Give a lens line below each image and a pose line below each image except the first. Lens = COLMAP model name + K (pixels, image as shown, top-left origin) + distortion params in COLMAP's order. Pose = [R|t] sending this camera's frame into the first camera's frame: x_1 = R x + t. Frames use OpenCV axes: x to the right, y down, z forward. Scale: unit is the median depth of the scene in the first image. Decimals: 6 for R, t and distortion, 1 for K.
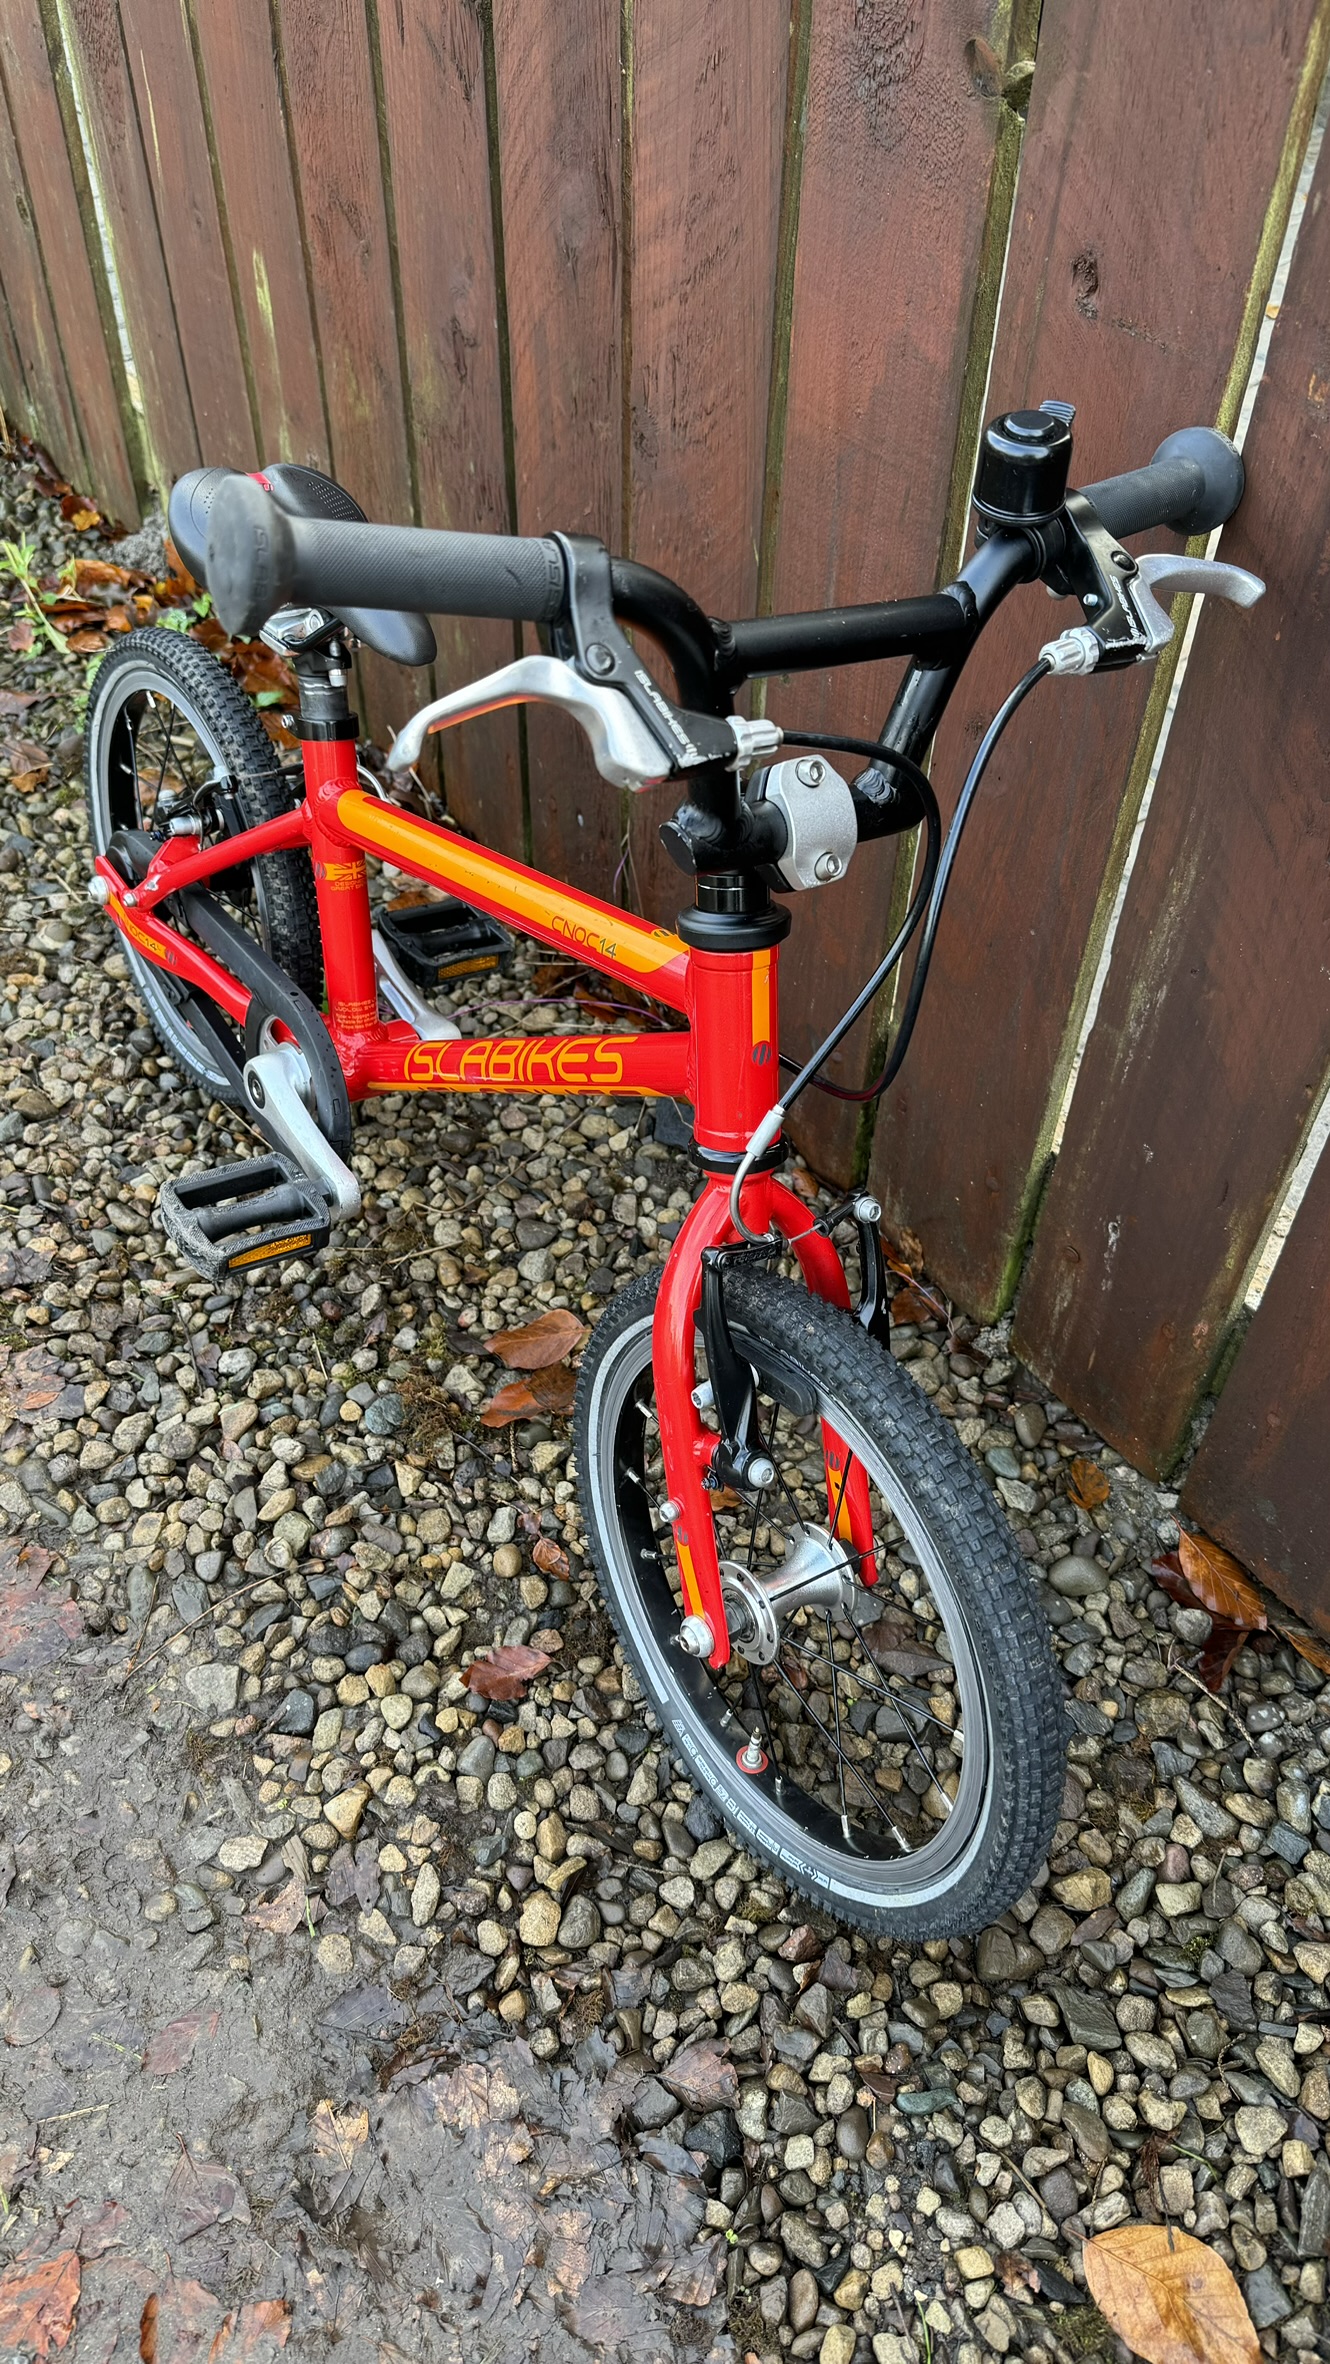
lens RADIAL K [[1664.4, 0, 659.8], [0, 1664.4, 1164.1], [0, 0, 1]] dist [0.053642, -0.076769]
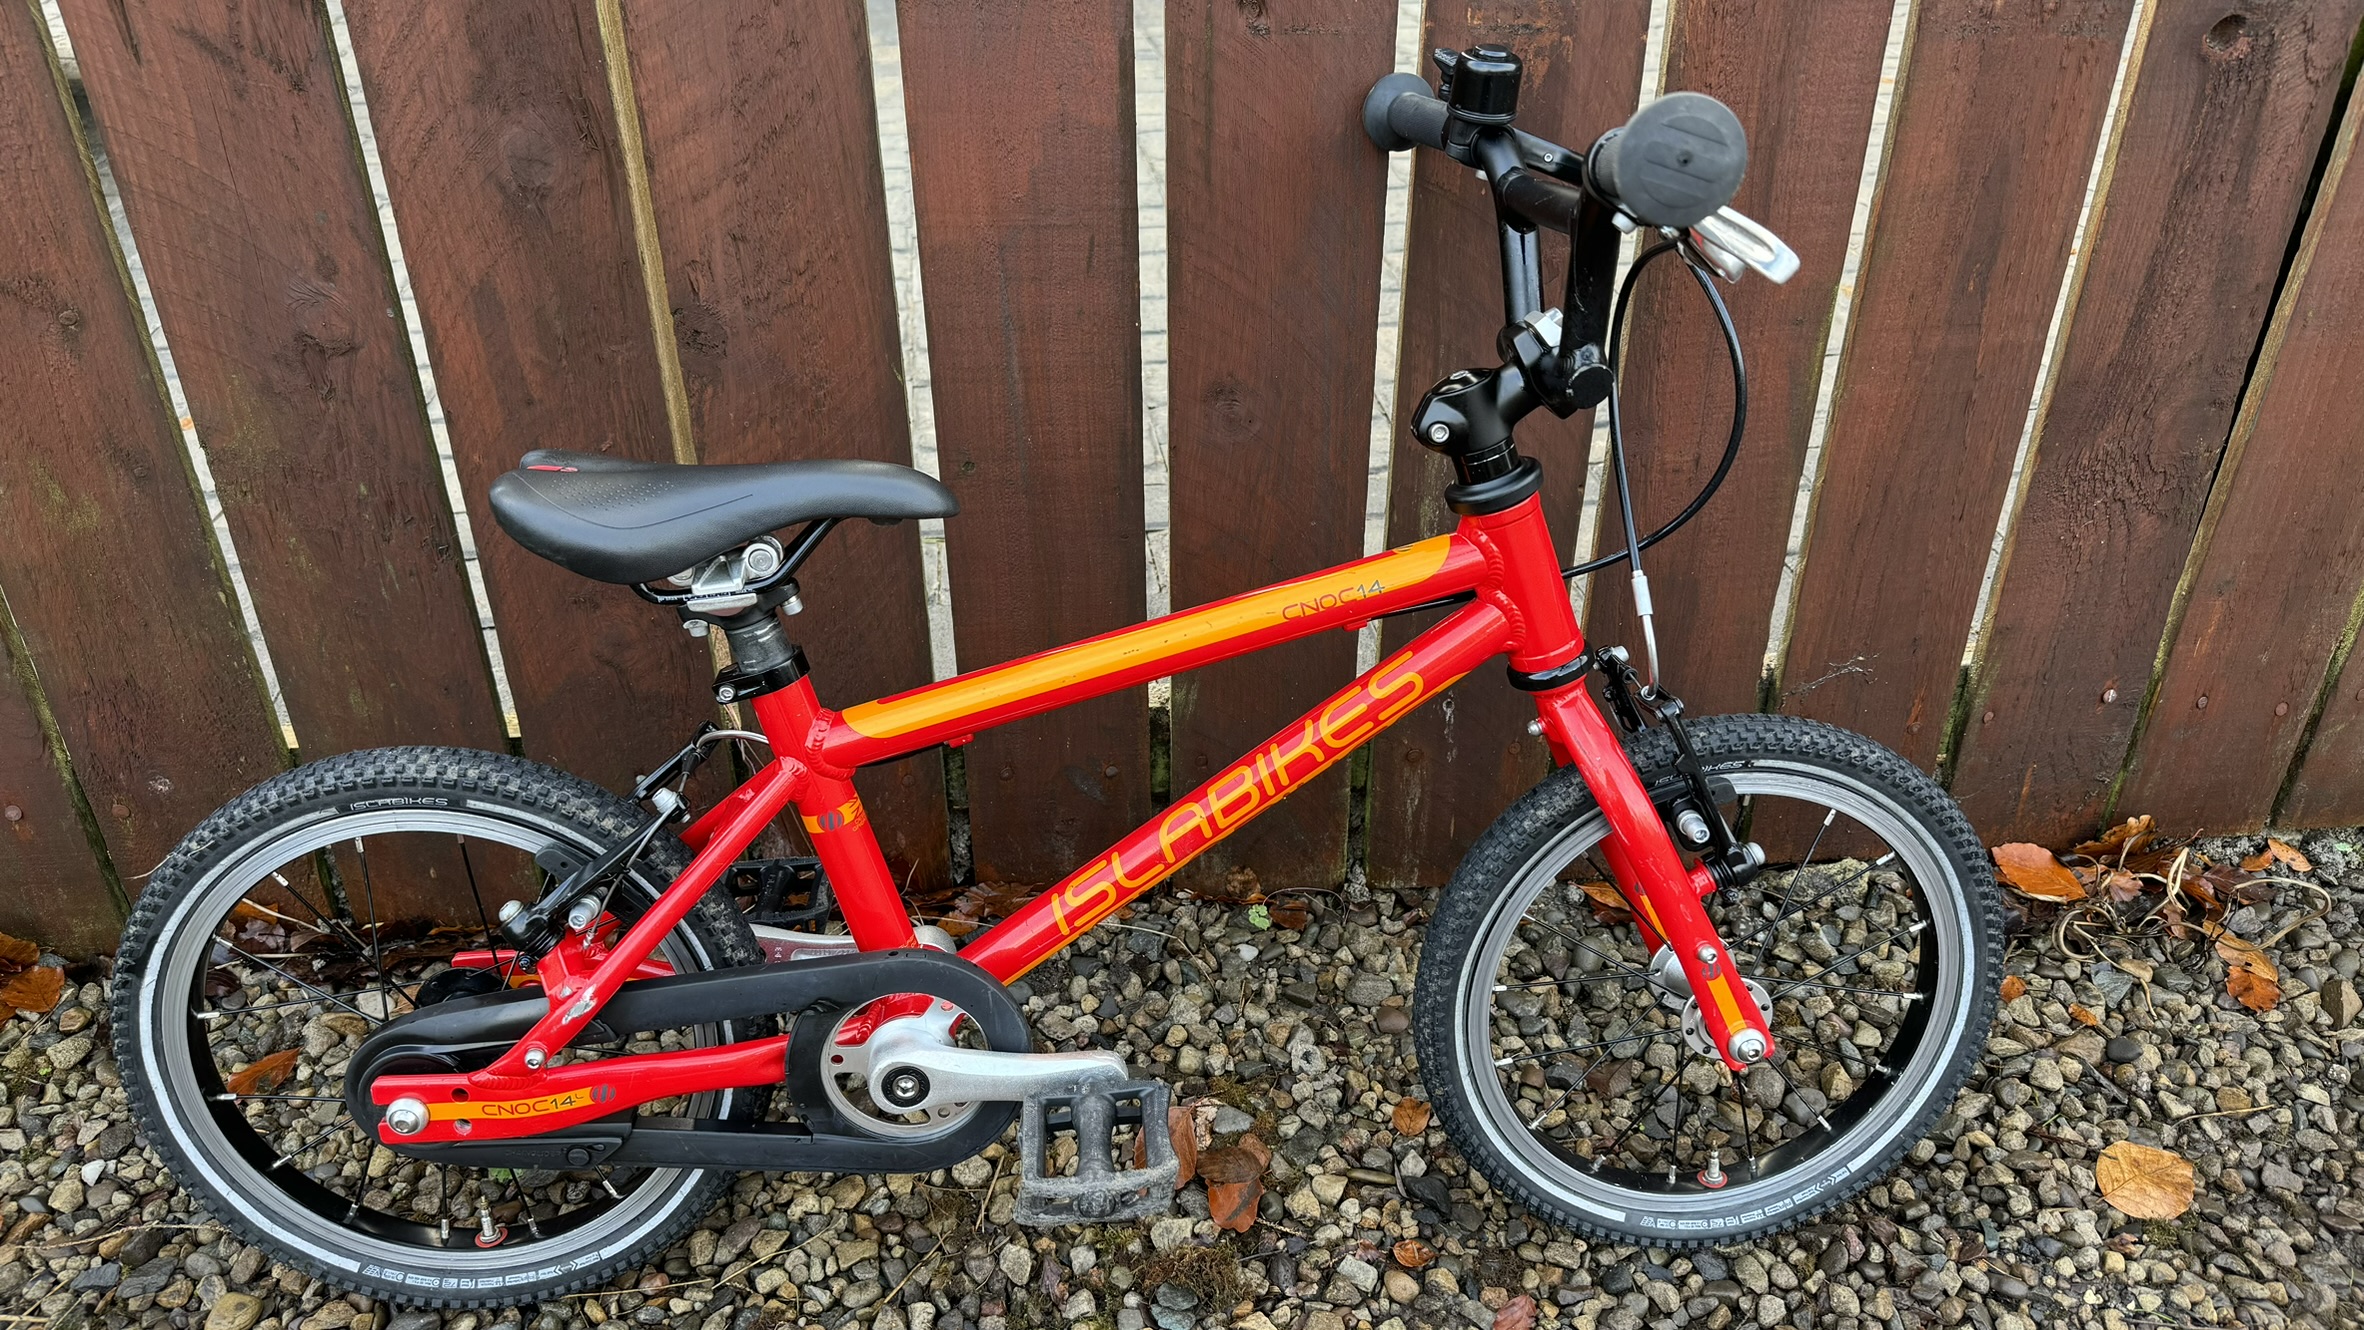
lens RADIAL K [[1664.4, 0, 1177.3], [0, 1664.4, 655.7], [0, 0, 1]] dist [0.053642, -0.076769]
pose [[0.503977, -0.457028, 0.732893, -0.760312], [0.619425, 0.782598, 0.062073, -0.201490], [-0.601930, 0.422689, 0.677506, 0.296401]]
